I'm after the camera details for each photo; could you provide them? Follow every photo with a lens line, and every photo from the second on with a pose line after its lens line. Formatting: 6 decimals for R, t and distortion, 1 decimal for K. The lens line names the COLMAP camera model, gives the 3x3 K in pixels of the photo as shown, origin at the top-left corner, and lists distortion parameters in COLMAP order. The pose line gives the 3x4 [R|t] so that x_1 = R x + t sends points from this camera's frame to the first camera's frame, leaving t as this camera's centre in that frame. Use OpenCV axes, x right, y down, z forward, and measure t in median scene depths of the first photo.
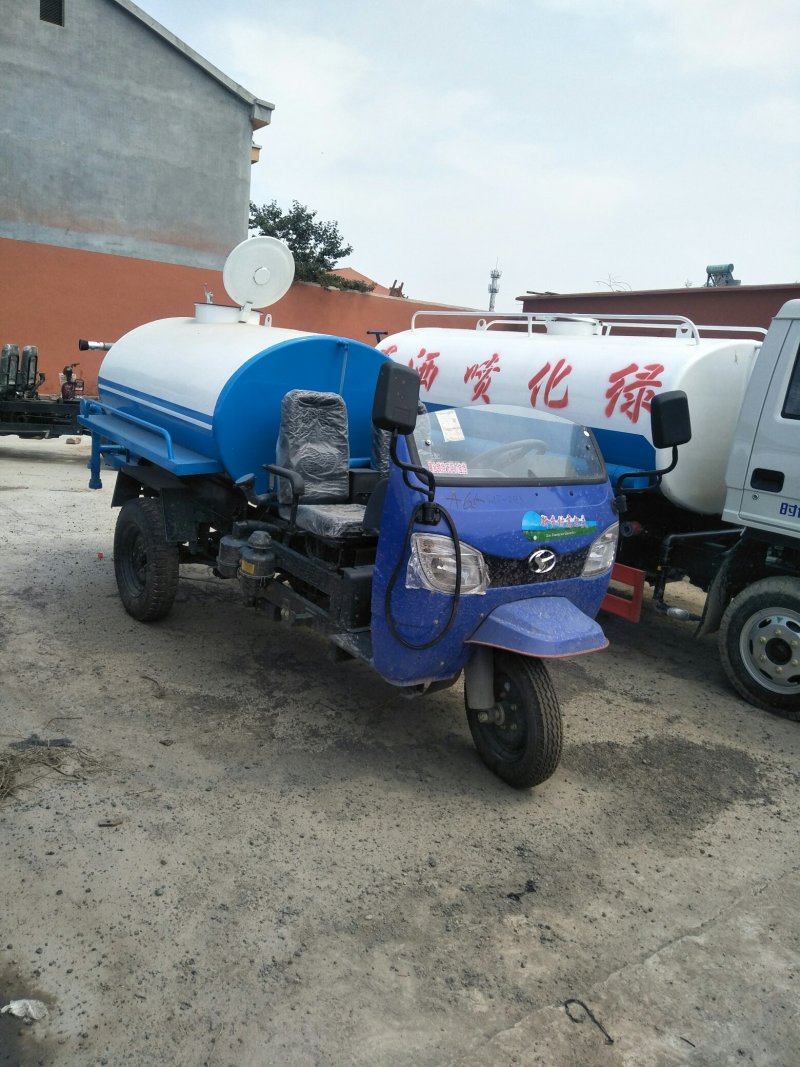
lens RADIAL K [[807.4, 0, 401.4], [0, 807.4, 532.4], [0, 0, 1]] dist [0.016400, -0.027585]
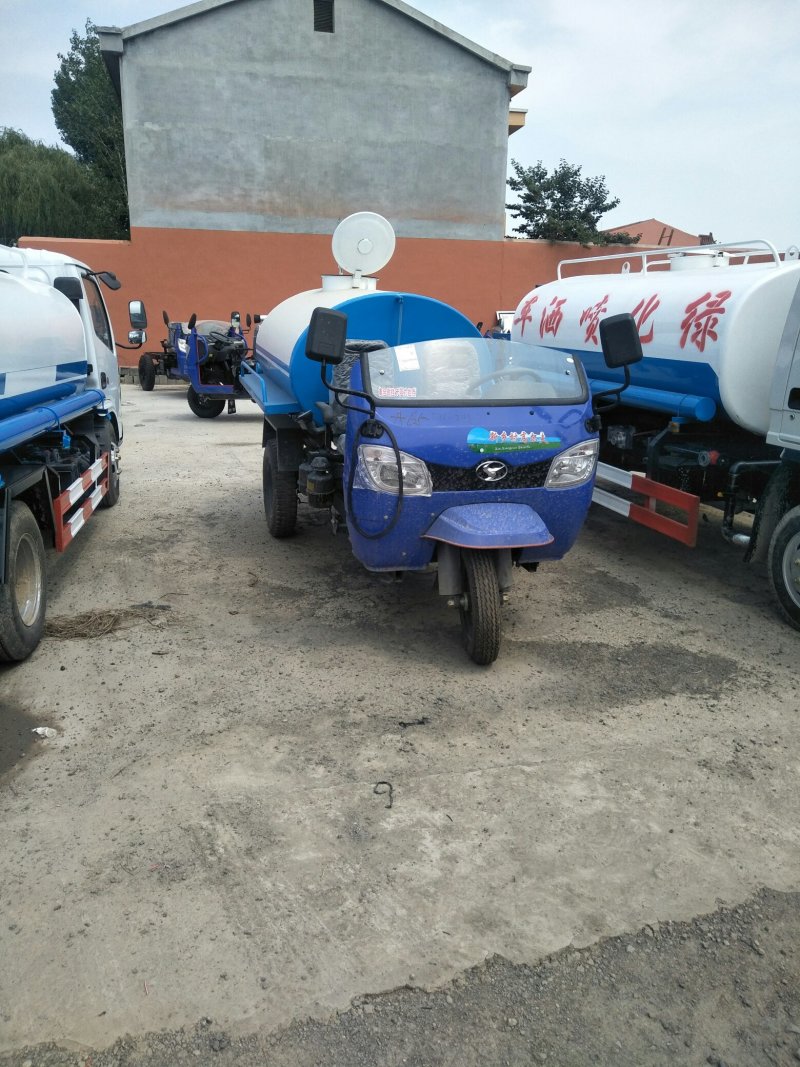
lens RADIAL K [[807.4, 0, 401.6], [0, 807.4, 534.7], [0, 0, 1]] dist [0.016400, -0.027585]
pose [[0.929937, 0.017914, -0.367283, 0.404798], [-0.002229, 0.999069, 0.043085, 0.065456], [0.367713, -0.039247, 0.929111, -0.115624]]
